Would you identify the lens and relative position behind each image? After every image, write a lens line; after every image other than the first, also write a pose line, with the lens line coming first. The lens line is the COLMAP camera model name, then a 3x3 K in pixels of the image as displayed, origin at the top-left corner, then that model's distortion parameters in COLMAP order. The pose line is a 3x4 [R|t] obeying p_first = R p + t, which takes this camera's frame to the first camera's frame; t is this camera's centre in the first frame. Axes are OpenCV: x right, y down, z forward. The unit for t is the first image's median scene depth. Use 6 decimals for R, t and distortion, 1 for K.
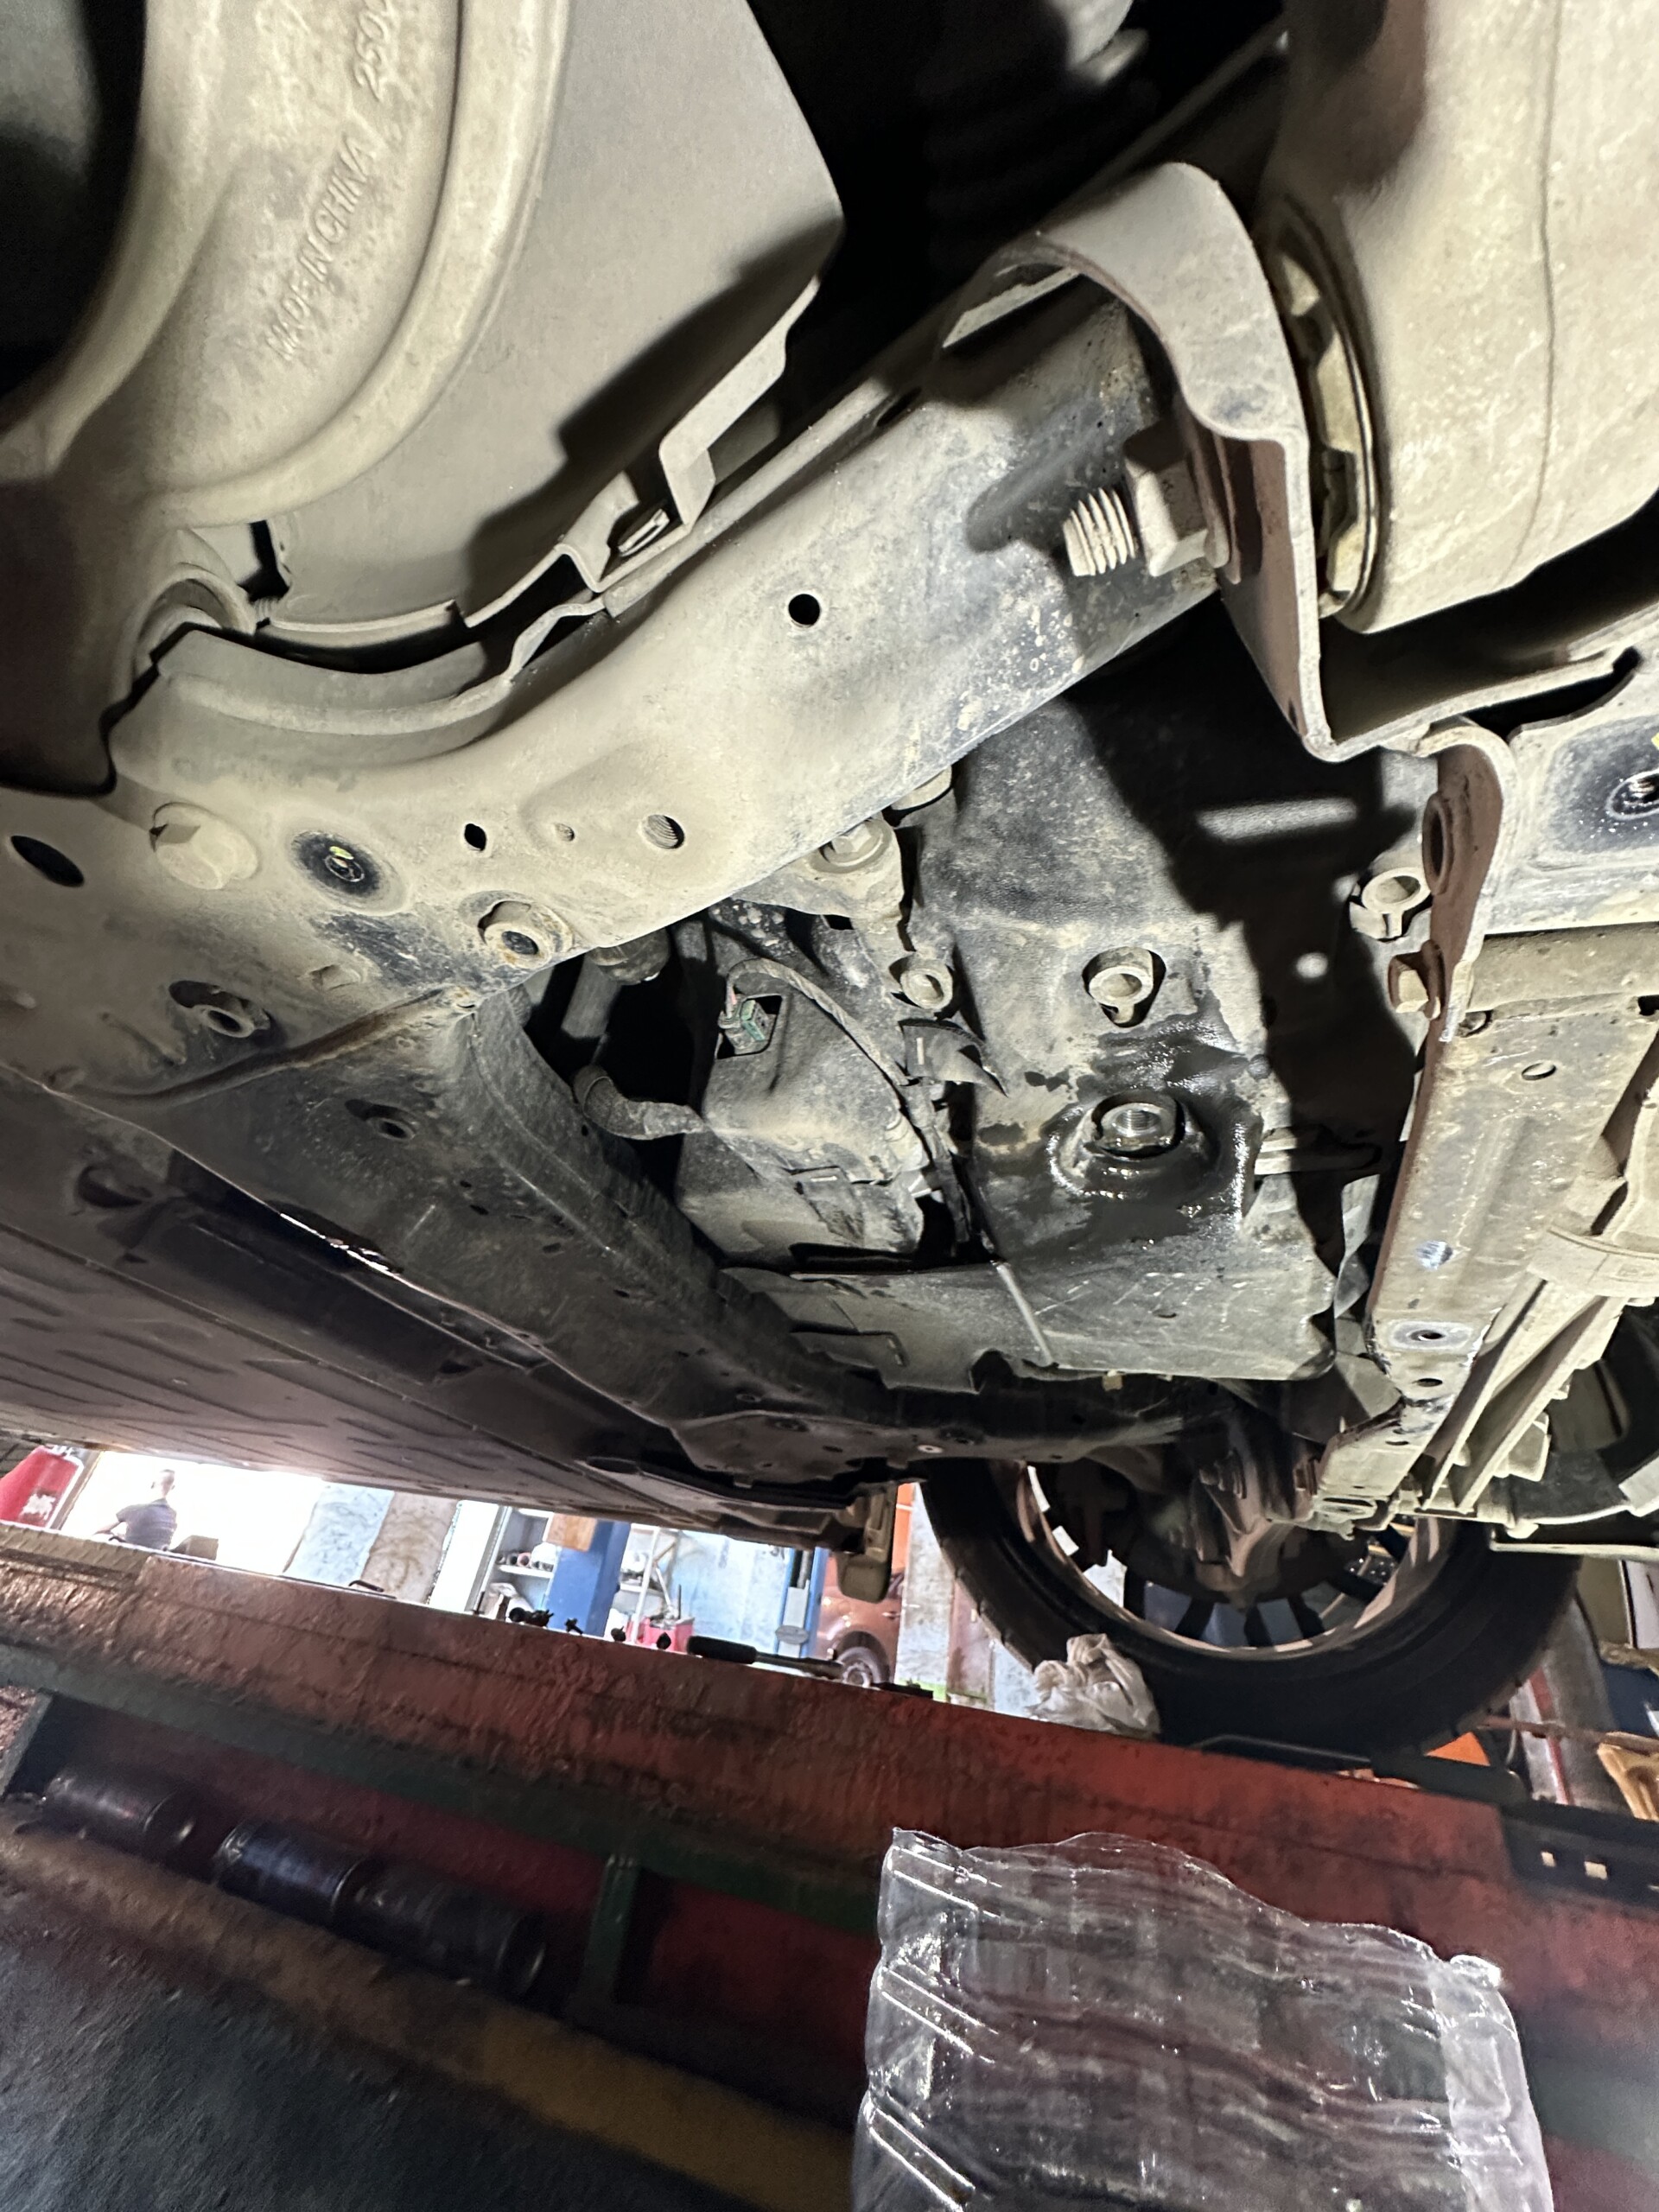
lens RADIAL K [[882.5, 0, 832.0], [0, 882.5, 1110.3], [0, 0, 1]] dist [-0.002280, 0.000183]
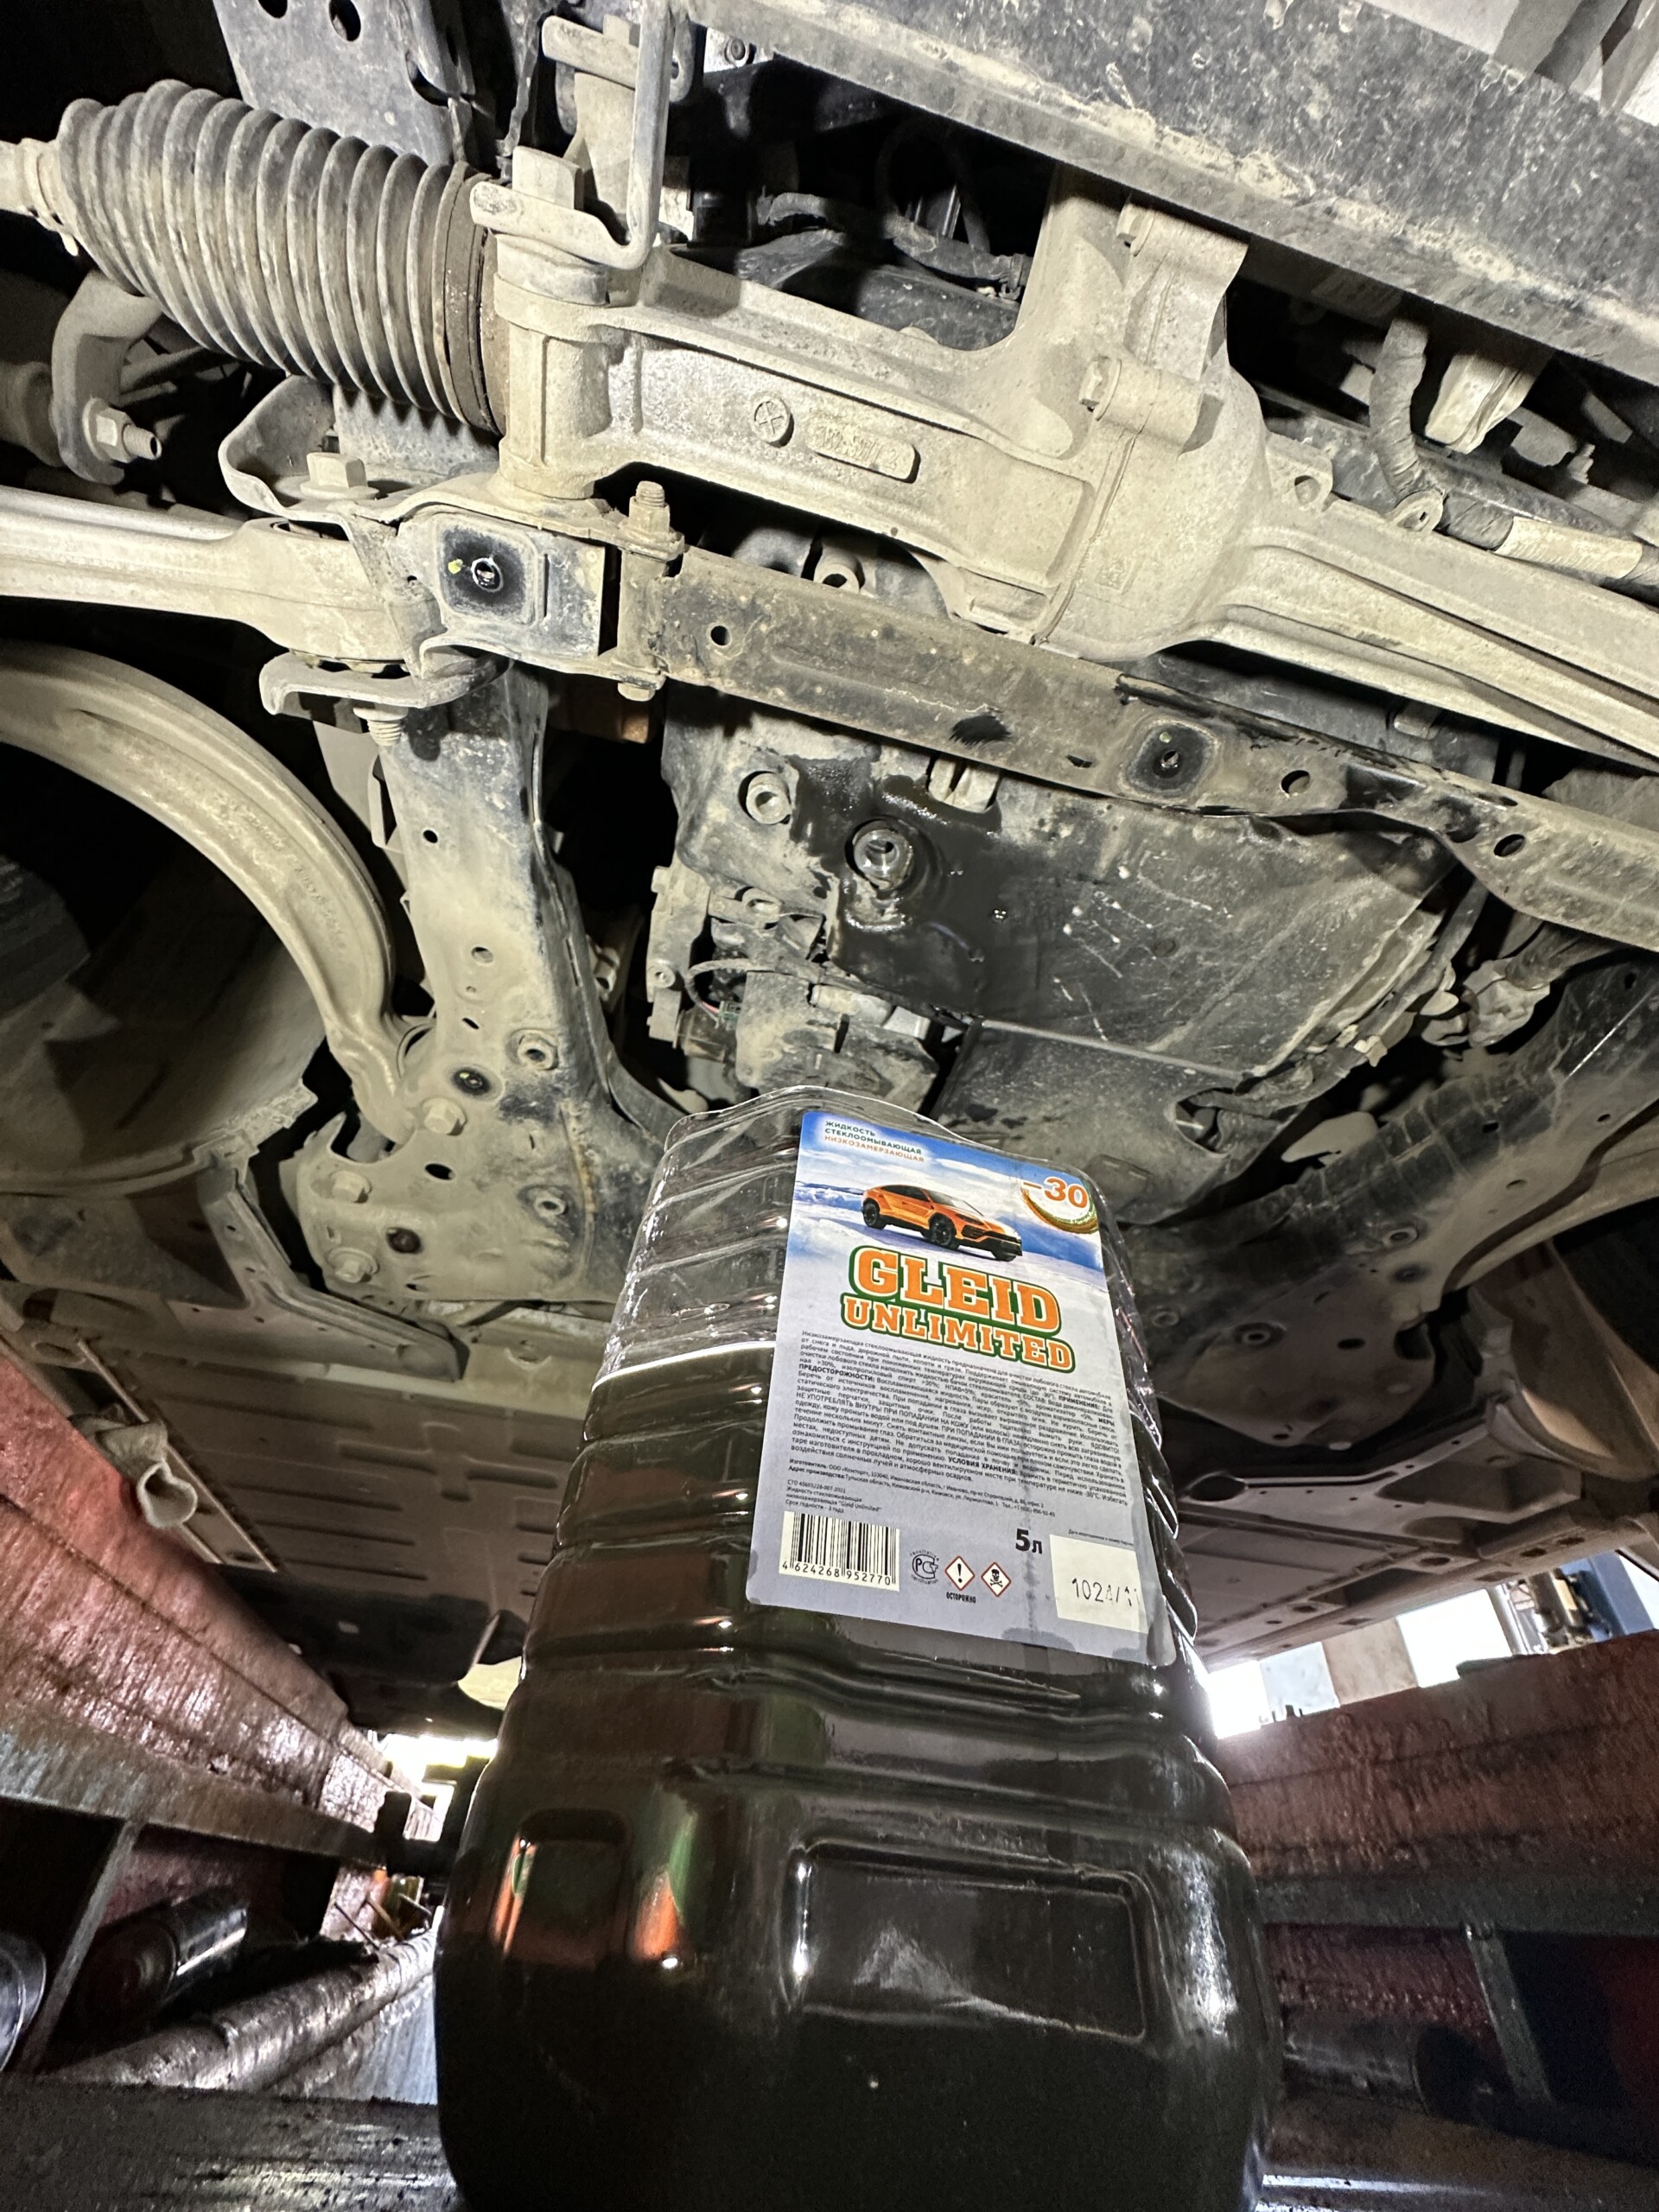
lens RADIAL K [[888.9, 0, 832.7], [0, 888.9, 1106.4], [0, 0, 1]] dist [-0.004626, 0.000074]
pose [[0.570979, -0.638300, -0.516291, 0.612426], [0.469406, 0.769774, -0.432558, 0.675066], [0.673529, 0.004631, 0.739146, 0.016262]]
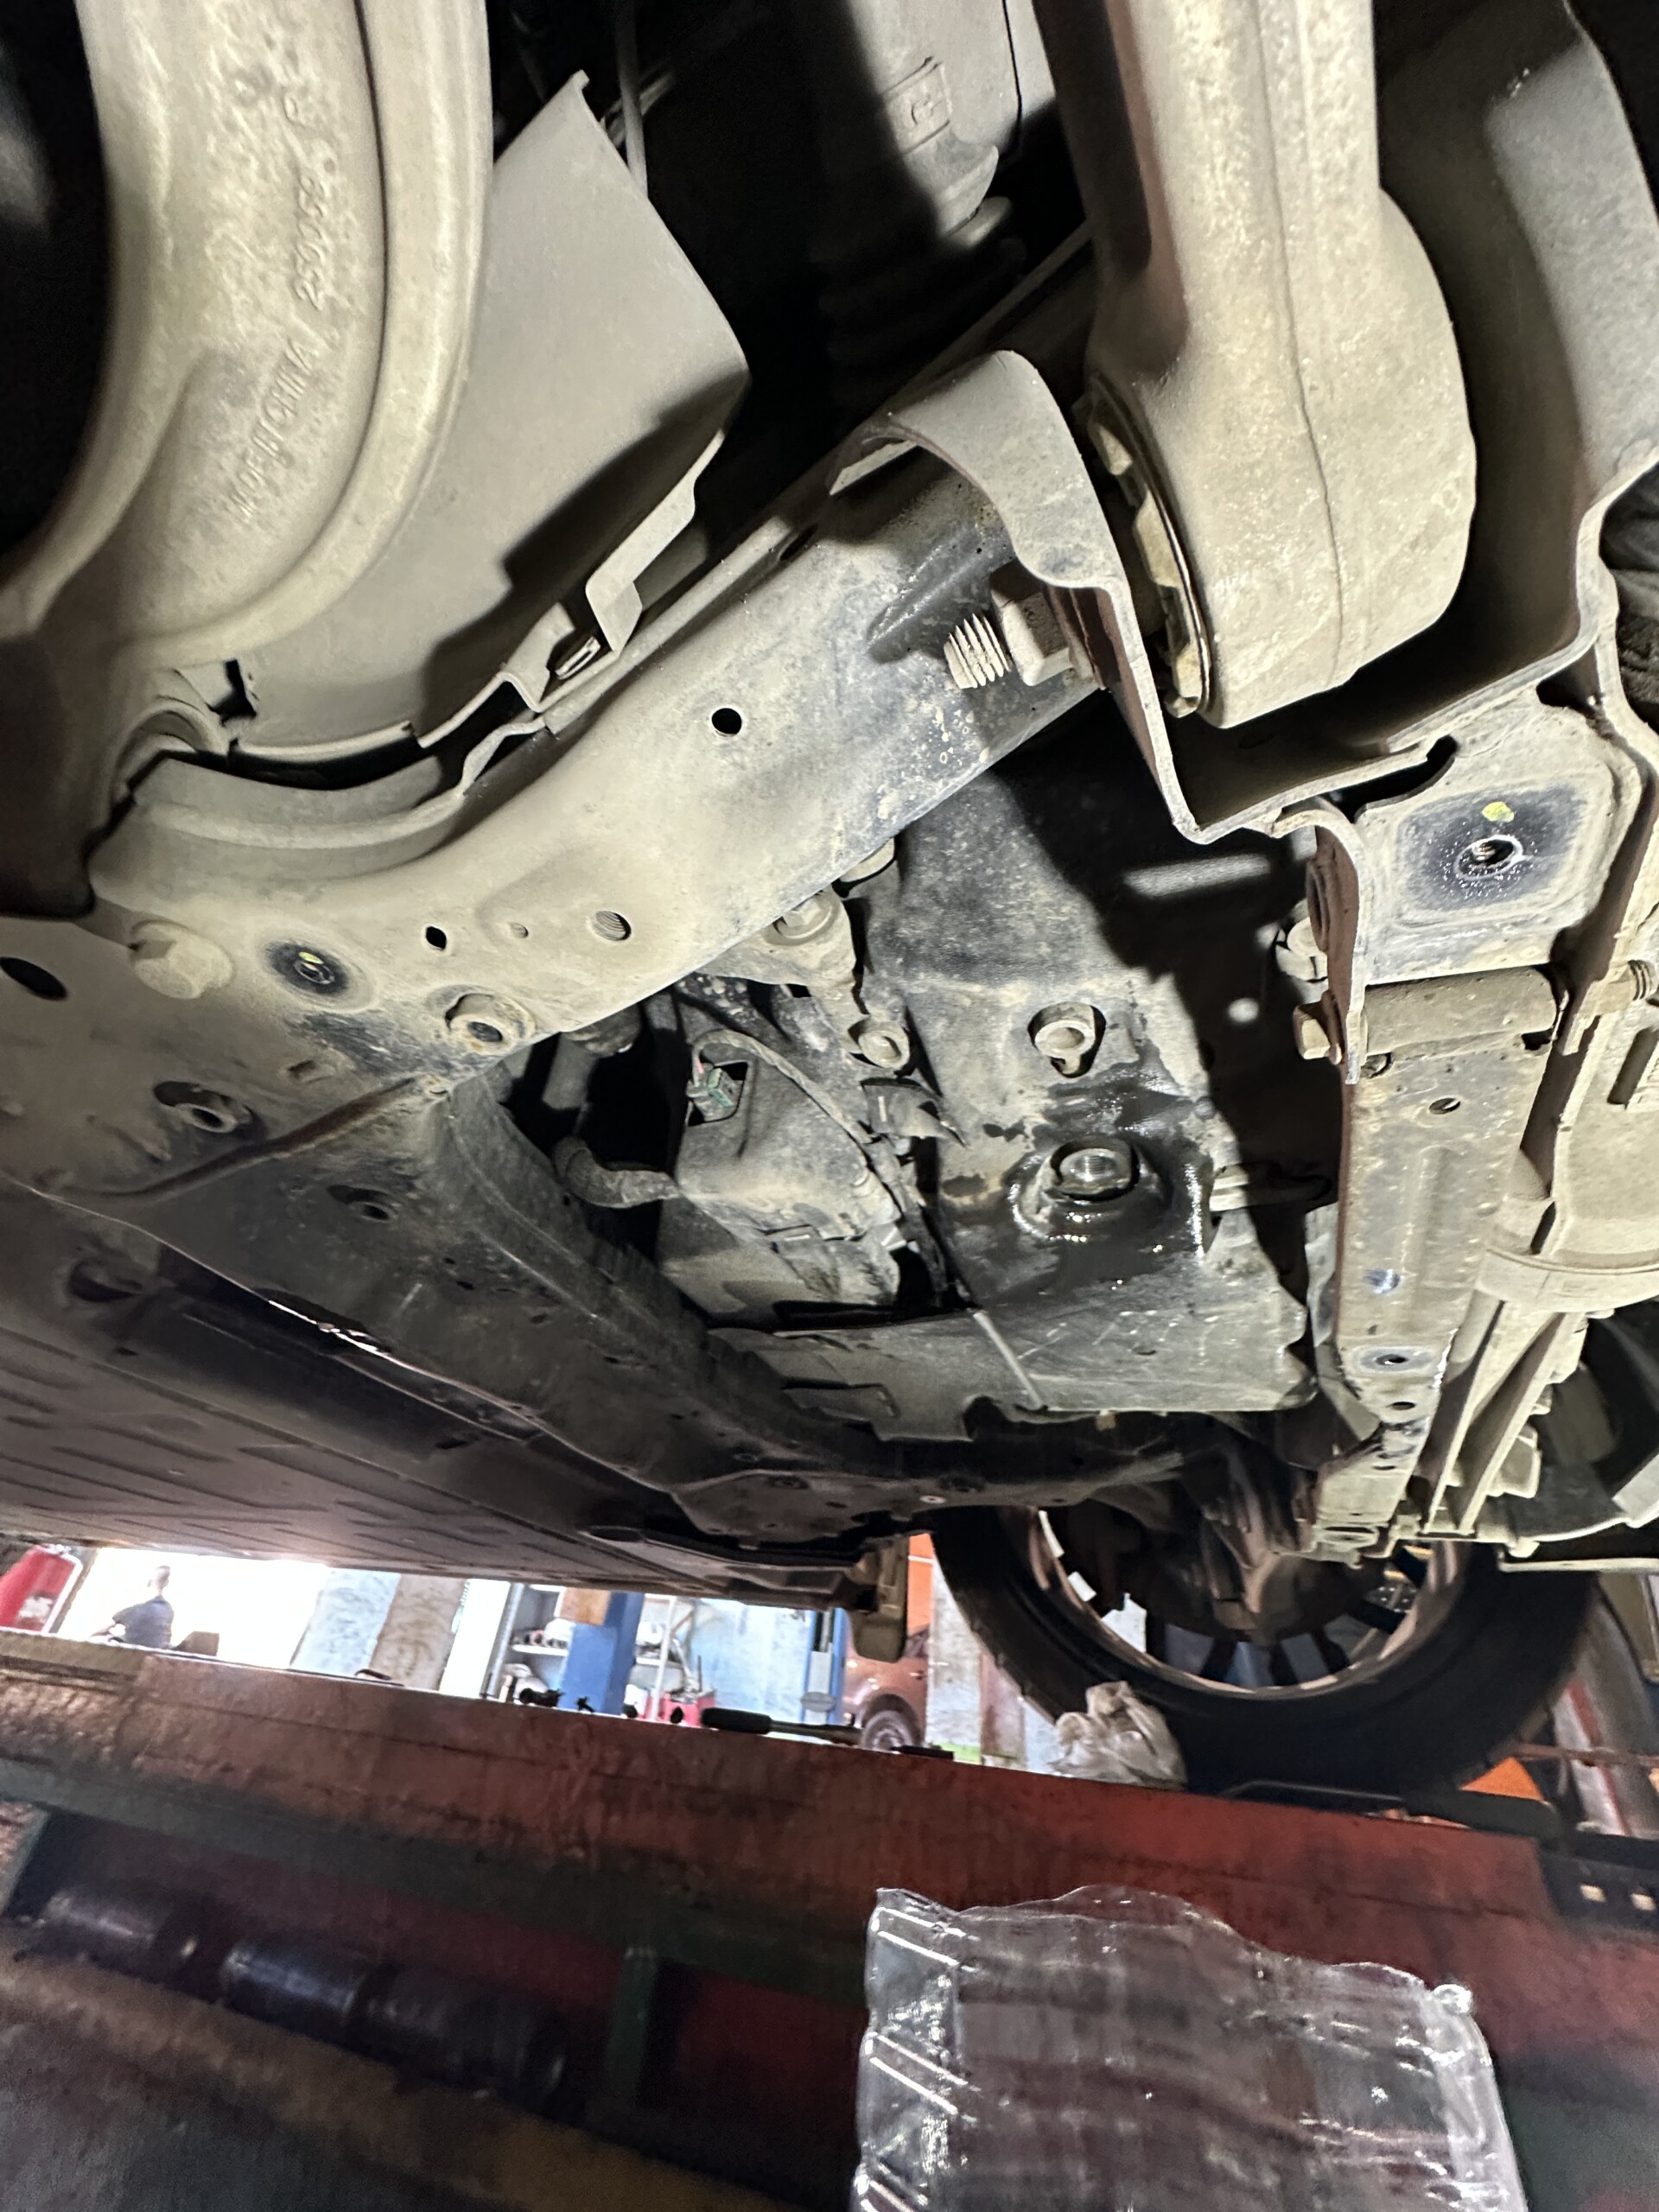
lens RADIAL K [[882.3, 0, 834.2], [0, 882.3, 1109.8], [0, 0, 1]] dist [-0.002589, 0.000221]
pose [[0.998507, -0.054313, 0.005796, 0.033109], [0.054546, 0.997068, -0.053668, -0.011917], [-0.002864, 0.053904, 0.998542, -0.028735]]
